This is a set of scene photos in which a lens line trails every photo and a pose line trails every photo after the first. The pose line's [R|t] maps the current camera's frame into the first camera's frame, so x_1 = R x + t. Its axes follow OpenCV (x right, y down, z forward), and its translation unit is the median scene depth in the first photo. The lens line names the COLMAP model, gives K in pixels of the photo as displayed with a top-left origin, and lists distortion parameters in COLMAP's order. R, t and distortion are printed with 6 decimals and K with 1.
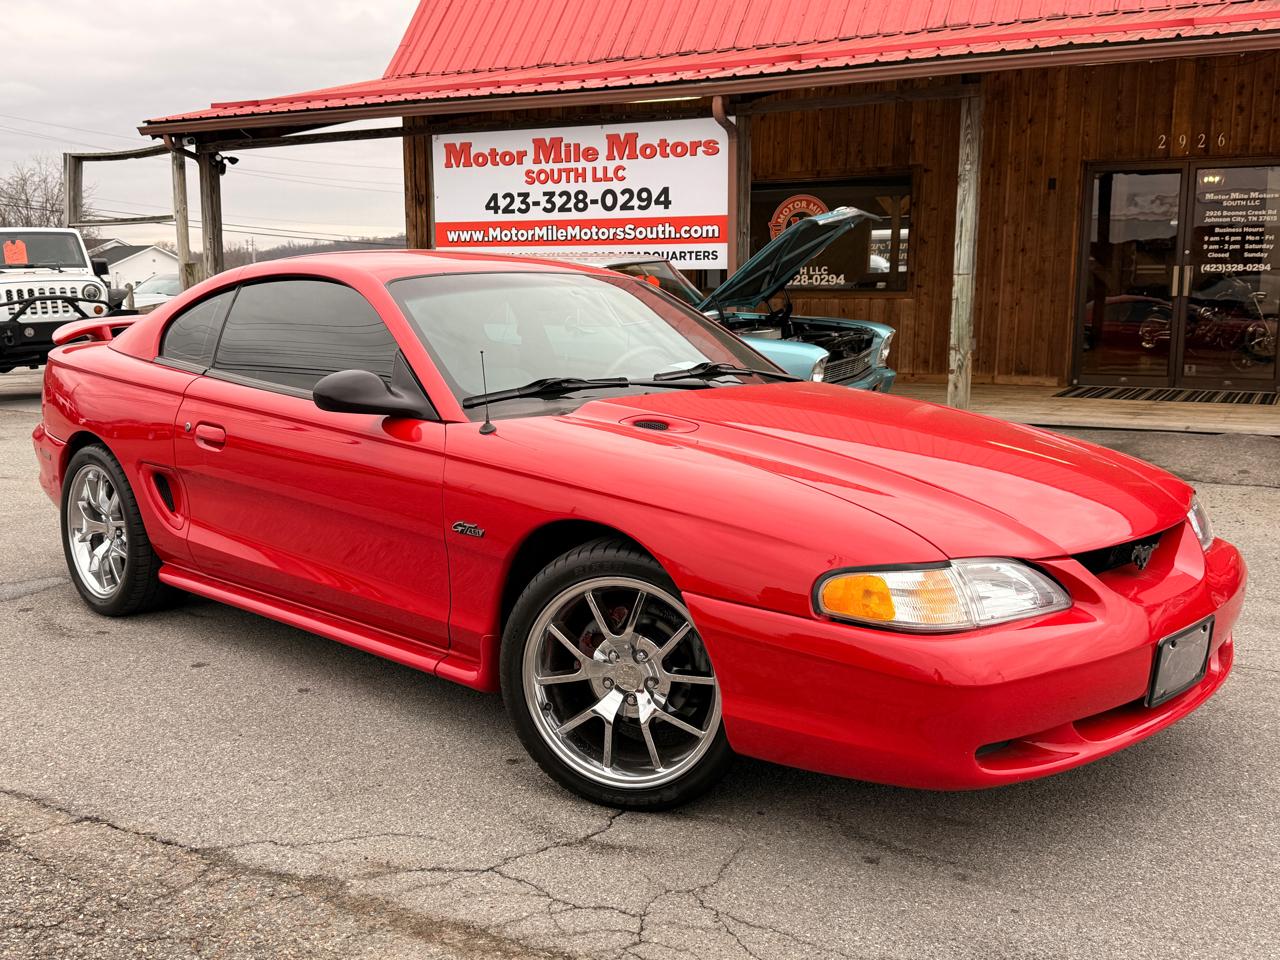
lens RADIAL K [[1257.0, 0, 641.7], [0, 1257.0, 483.2], [0, 0, 1]] dist [0.181499, -0.376720]
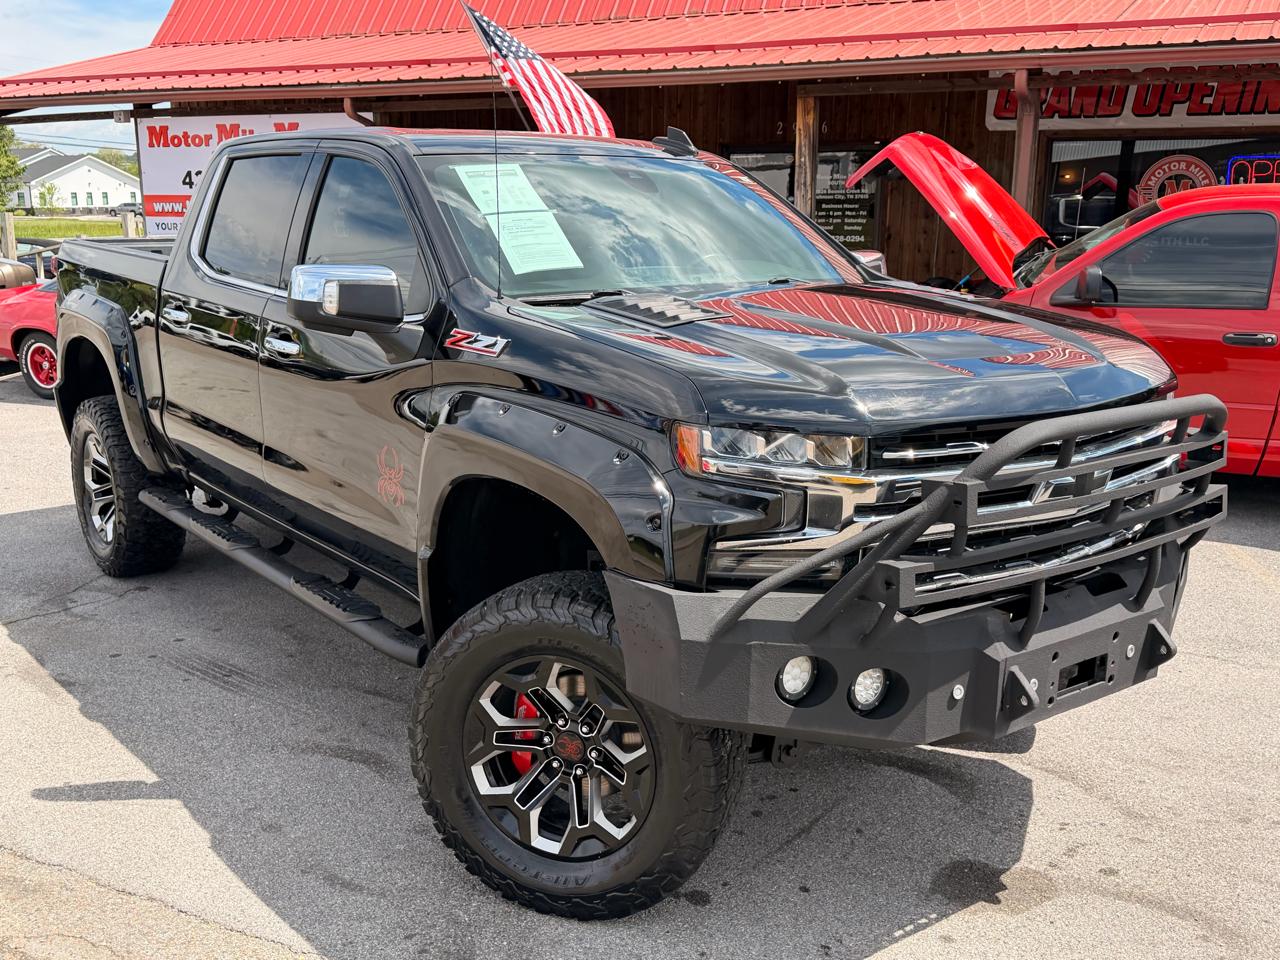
lens RADIAL K [[1254.7, 0, 644.0], [0, 1254.7, 484.4], [0, 0, 1]] dist [0.201172, -0.446885]
pose [[0.999592, -0.006814, 0.027727, 0.261534], [0.004805, 0.997400, 0.071903, -0.028414], [-0.028145, -0.071740, 0.997026, -0.181795]]
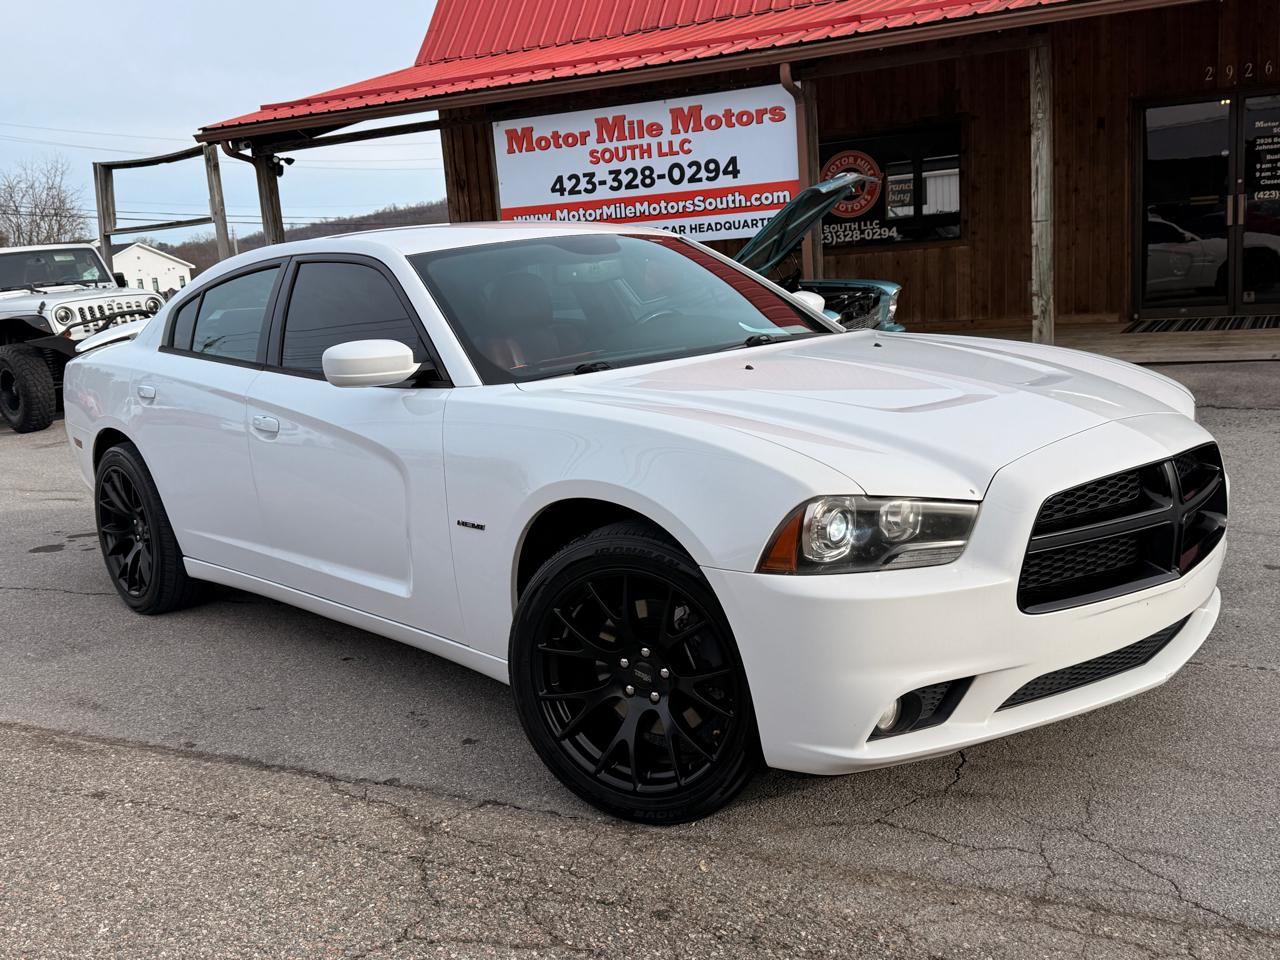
lens RADIAL K [[1254.7, 0, 644.0], [0, 1254.7, 484.4], [0, 0, 1]] dist [0.201172, -0.446885]
pose [[0.997087, -0.076251, 0.001976, -0.070044], [0.076148, 0.996577, 0.032194, -0.009583], [-0.004424, -0.031950, 0.999480, -0.023222]]
